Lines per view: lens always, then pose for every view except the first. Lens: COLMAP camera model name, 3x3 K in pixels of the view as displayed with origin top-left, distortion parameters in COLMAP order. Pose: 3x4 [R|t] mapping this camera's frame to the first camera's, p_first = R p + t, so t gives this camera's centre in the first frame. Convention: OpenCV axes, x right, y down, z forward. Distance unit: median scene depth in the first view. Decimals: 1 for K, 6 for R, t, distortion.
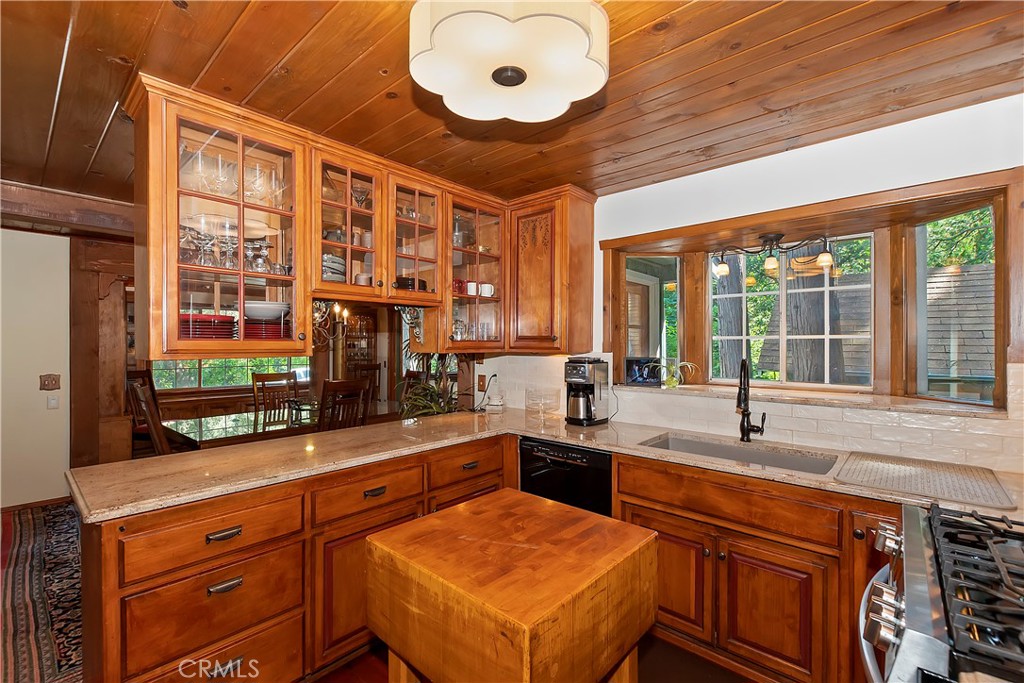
lens RADIAL K [[446.8, 0, 494.7], [0, 446.8, 341.5], [0, 0, 1]] dist [-0.008268, 0.001721]
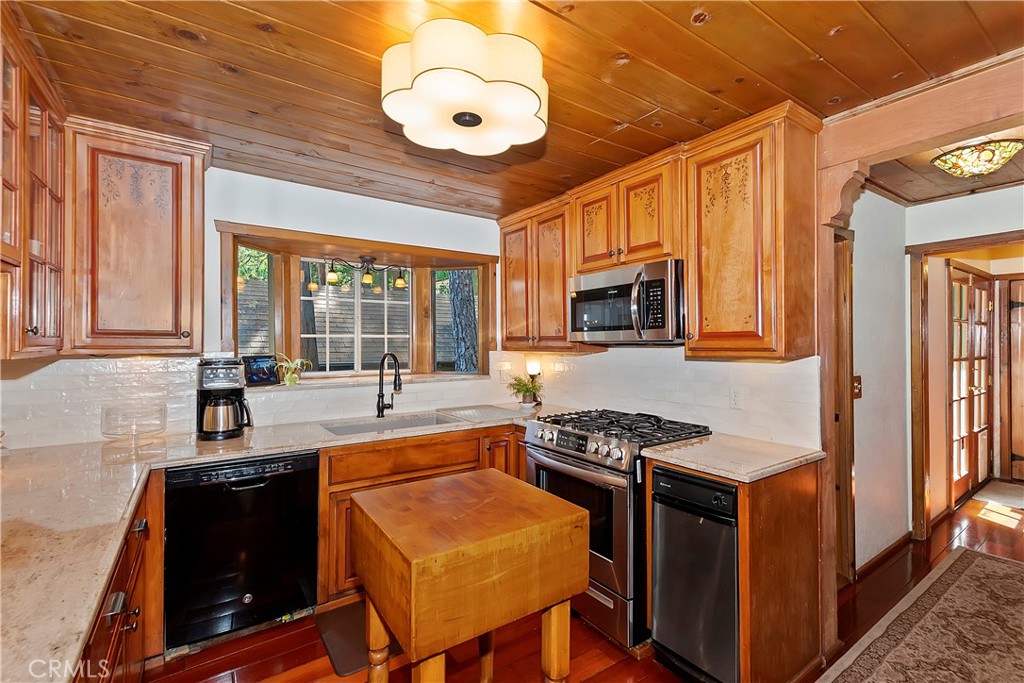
lens RADIAL K [[446.8, 0, 510.9], [0, 446.8, 341.5], [0, 0, 1]] dist [-0.008268, 0.001721]
pose [[0.218236, 0.000249, 0.975896, -0.615736], [-0.006903, 0.999975, 0.001289, 0.000741], [-0.975872, -0.007018, 0.218232, 0.348756]]
